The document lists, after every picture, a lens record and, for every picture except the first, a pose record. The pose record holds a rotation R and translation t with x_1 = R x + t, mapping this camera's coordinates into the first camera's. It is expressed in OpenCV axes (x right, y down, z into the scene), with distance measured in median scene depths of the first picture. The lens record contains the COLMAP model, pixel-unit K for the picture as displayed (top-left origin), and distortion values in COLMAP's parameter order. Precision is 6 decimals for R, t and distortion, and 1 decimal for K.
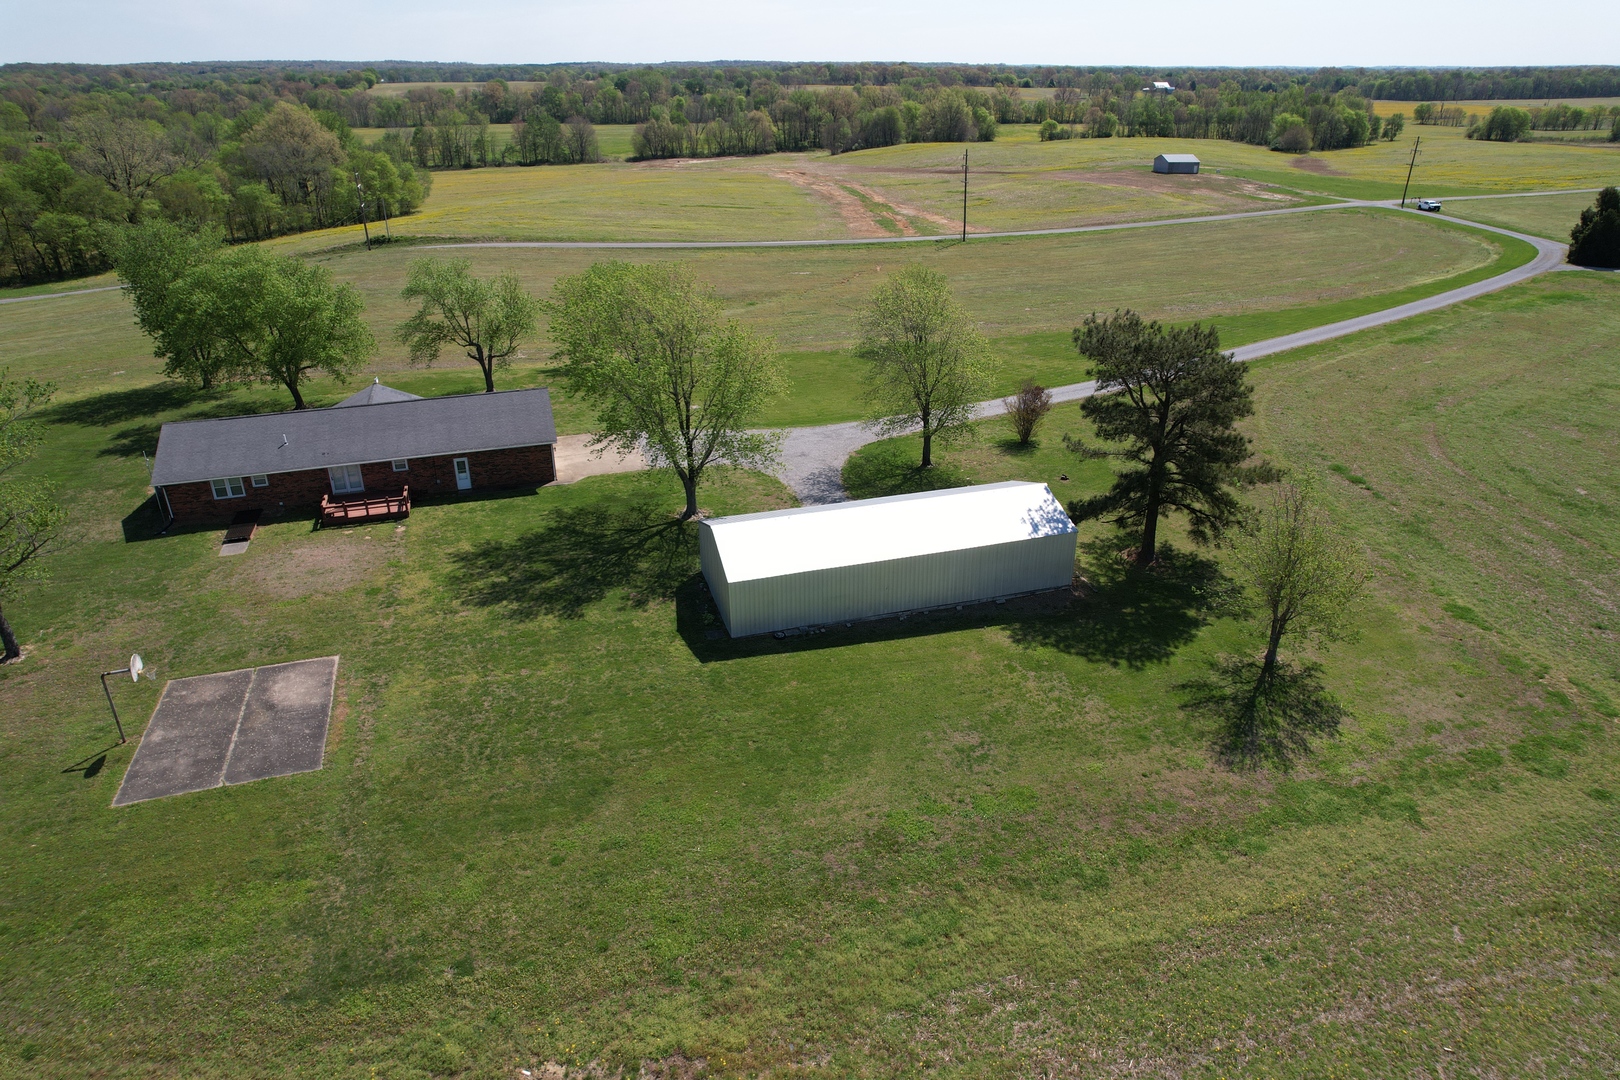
lens RADIAL K [[1056.2, 0, 810.0], [0, 1056.2, 540.0], [0, 0, 1]] dist [-0.032879, 0.000978]
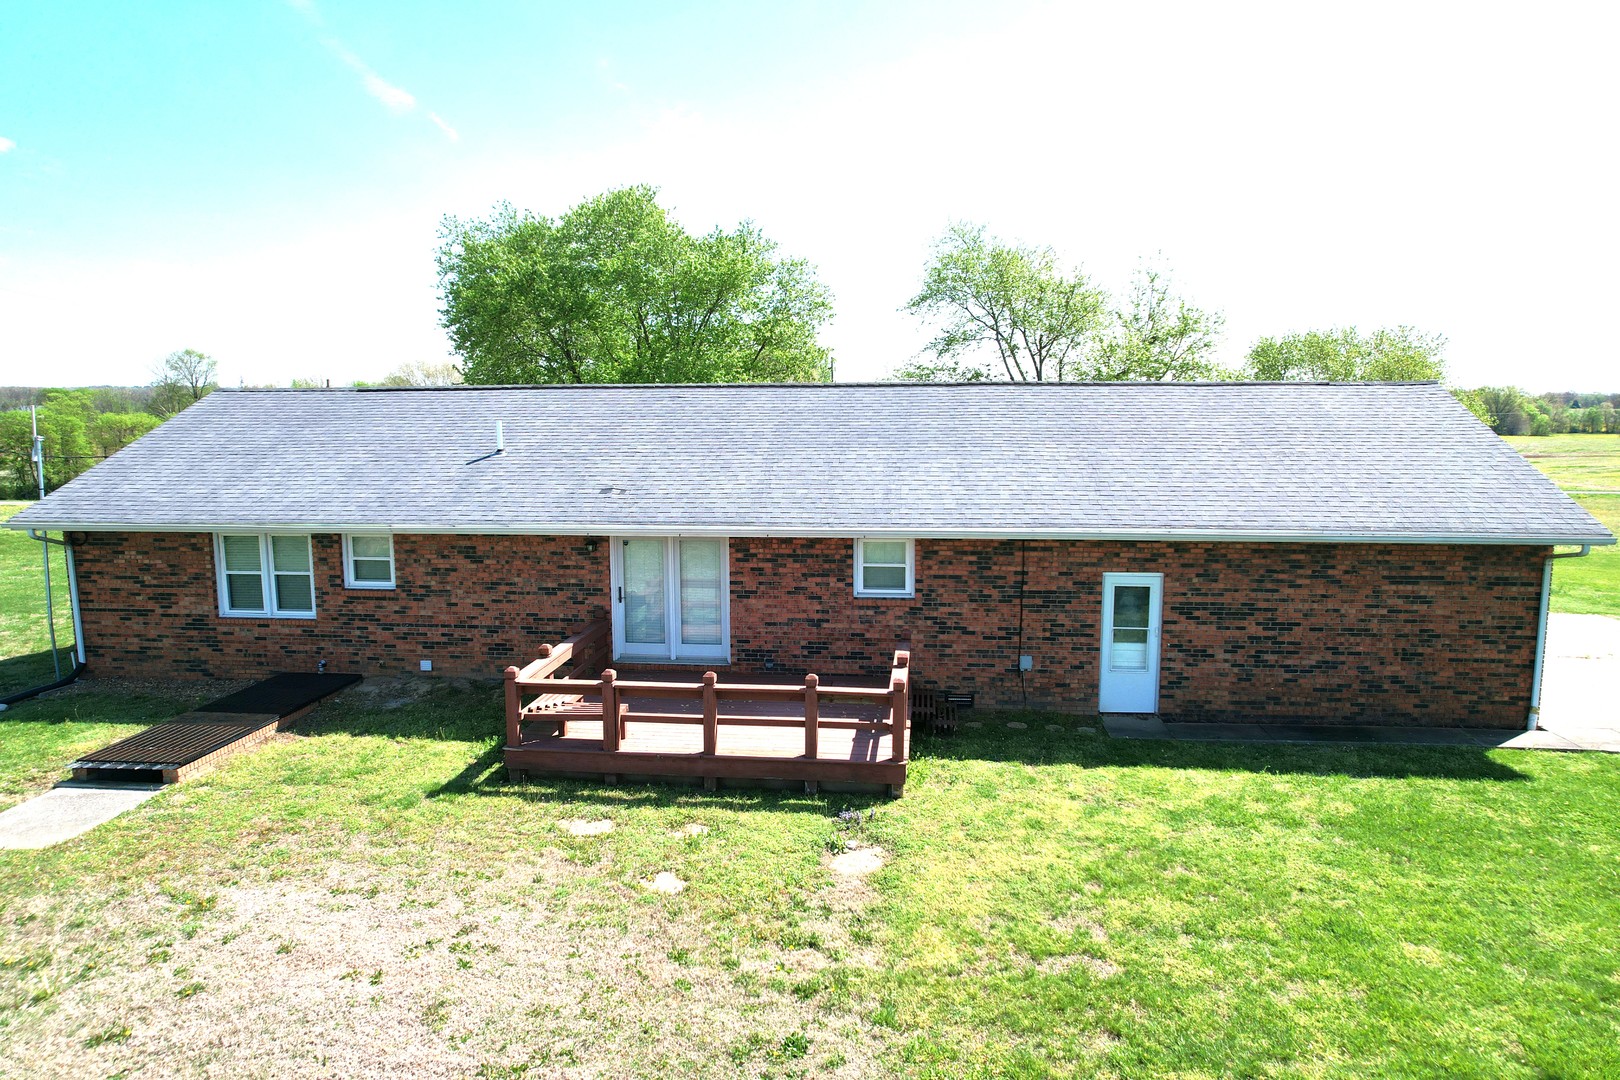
lens RADIAL K [[1056.2, 0, 810.0], [0, 1056.2, 540.0], [0, 0, 1]] dist [-0.032879, 0.000978]
pose [[0.918501, 0.060747, -0.390726, -0.321908], [-0.169311, 0.953384, -0.249784, -0.015603], [0.357338, 0.295581, 0.885969, 0.803060]]
